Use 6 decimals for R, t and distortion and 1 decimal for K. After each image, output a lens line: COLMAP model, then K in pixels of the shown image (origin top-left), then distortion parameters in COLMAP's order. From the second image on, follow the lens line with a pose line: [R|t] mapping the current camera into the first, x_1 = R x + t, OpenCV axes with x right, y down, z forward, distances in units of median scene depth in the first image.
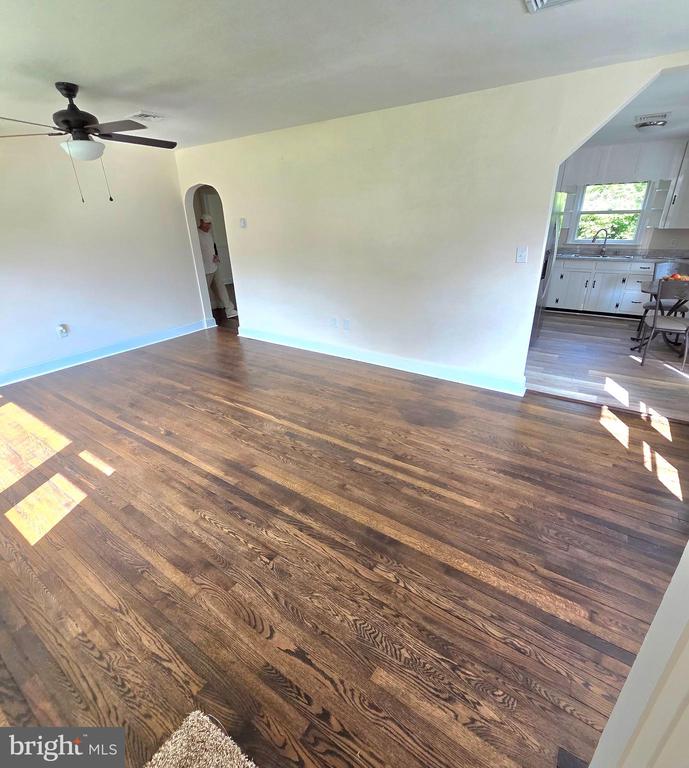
lens RADIAL K [[375.9, 0, 348.1], [0, 375.9, 381.6], [0, 0, 1]] dist [0.000649, -0.001654]
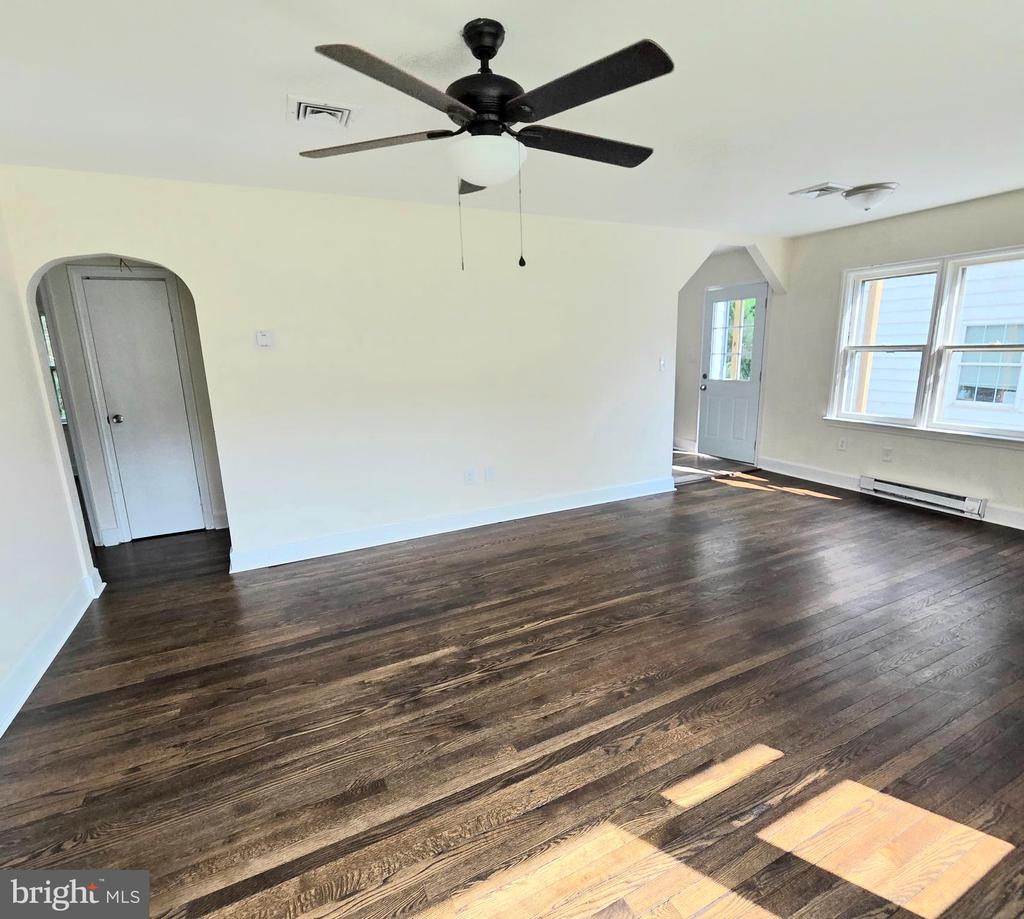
lens RADIAL K [[505.9, 0, 505.8], [0, 505.9, 458.2], [0, 0, 1]] dist [-0.000260, -0.001402]
pose [[0.501733, -0.175162, 0.847102, -1.220242], [0.355847, 0.934379, -0.017557, -0.238927], [-0.788439, 0.310248, 0.531140, 0.718586]]
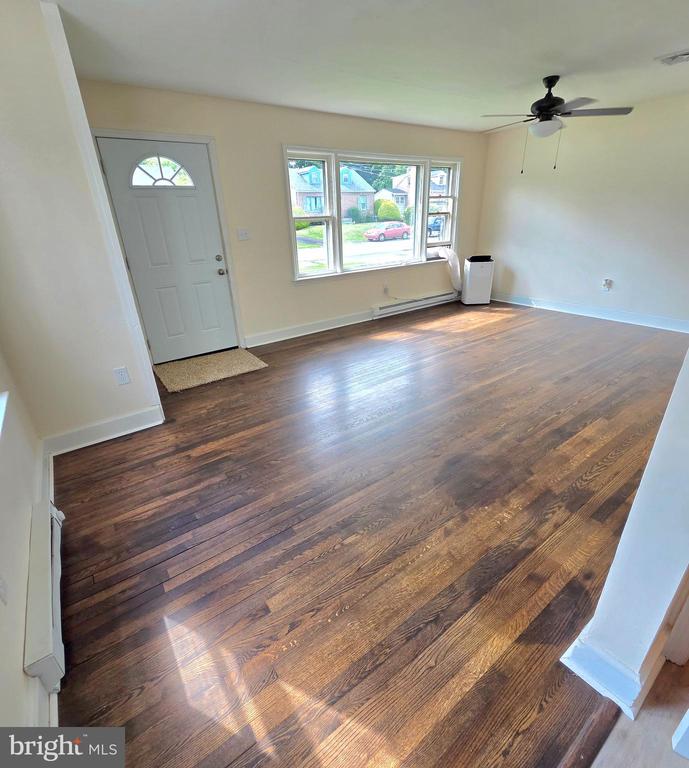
lens RADIAL K [[375.9, 0, 348.1], [0, 375.9, 381.6], [0, 0, 1]] dist [0.000649, -0.001654]
pose [[-0.331147, 0.418084, -0.845900, 0.900162], [-0.335641, 0.785655, 0.519702, -0.364830], [0.881866, 0.456017, -0.119841, 0.902731]]
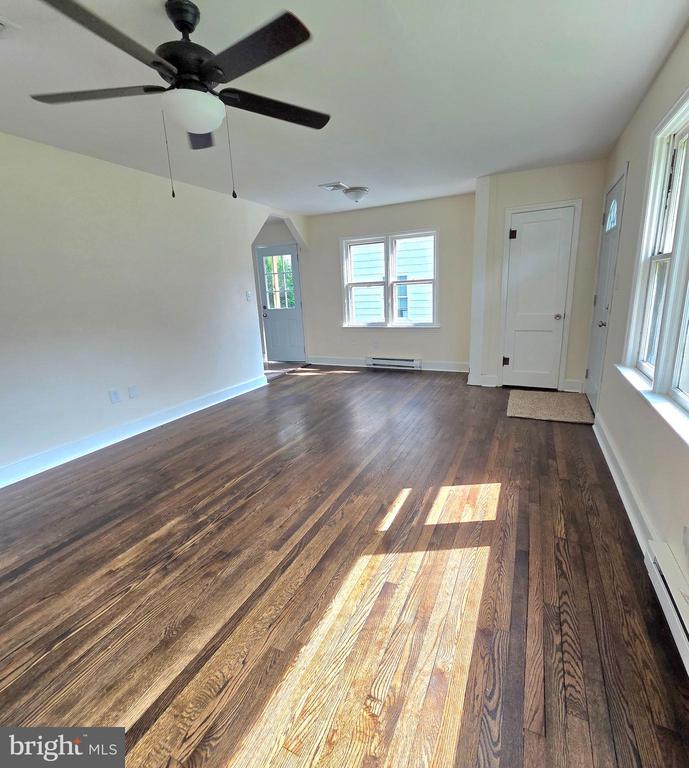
lens RADIAL K [[378.8, 0, 343.7], [0, 378.8, 380.4], [0, 0, 1]] dist [-0.000811, -0.001200]
pose [[-0.144182, -0.201237, 0.968873, -1.341529], [0.436567, 0.865732, 0.244782, -0.271552], [-0.888043, 0.458271, -0.036970, 0.950095]]
